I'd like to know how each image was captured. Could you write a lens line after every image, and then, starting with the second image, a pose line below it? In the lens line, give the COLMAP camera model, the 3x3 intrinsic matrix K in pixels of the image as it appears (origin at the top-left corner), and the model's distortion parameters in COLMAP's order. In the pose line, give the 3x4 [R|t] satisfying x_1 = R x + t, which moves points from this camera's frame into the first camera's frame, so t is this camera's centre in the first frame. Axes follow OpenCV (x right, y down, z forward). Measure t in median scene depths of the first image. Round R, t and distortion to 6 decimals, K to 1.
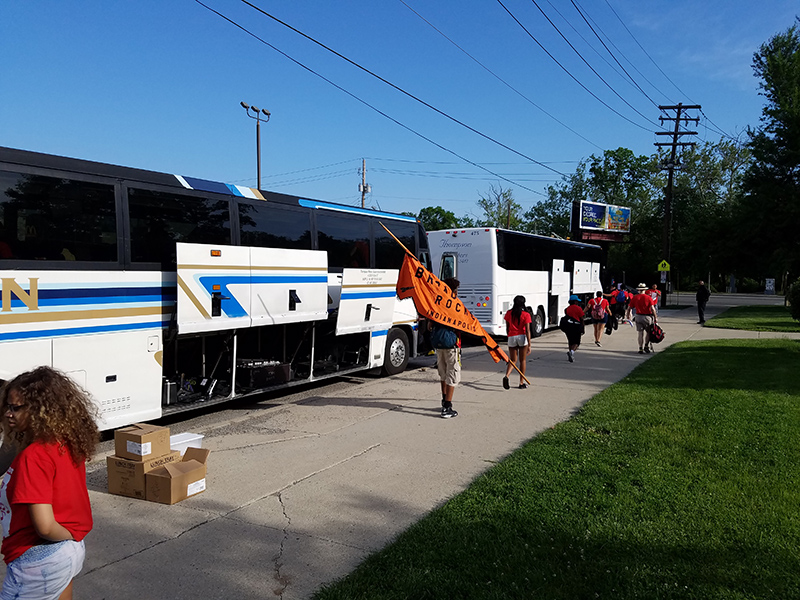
lens RADIAL K [[604.1, 0, 399.8], [0, 604.1, 331.6], [0, 0, 1]] dist [0.018003, -0.004043]
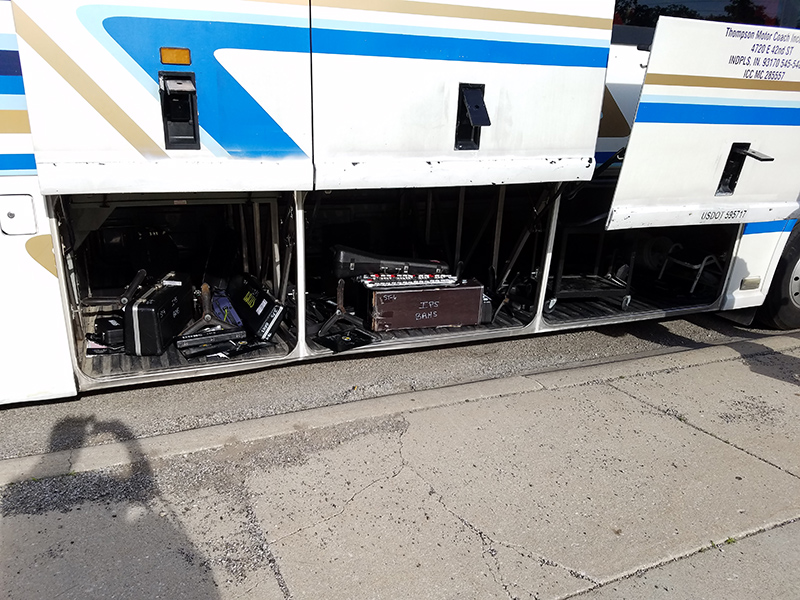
lens RADIAL K [[604.1, 0, 399.8], [0, 604.1, 331.6], [0, 0, 1]] dist [0.018003, -0.004043]
pose [[0.808078, 0.208639, -0.550890, 0.005375], [-0.072429, 0.963271, 0.258578, -0.019464], [0.584607, -0.169050, 0.793509, 0.645980]]
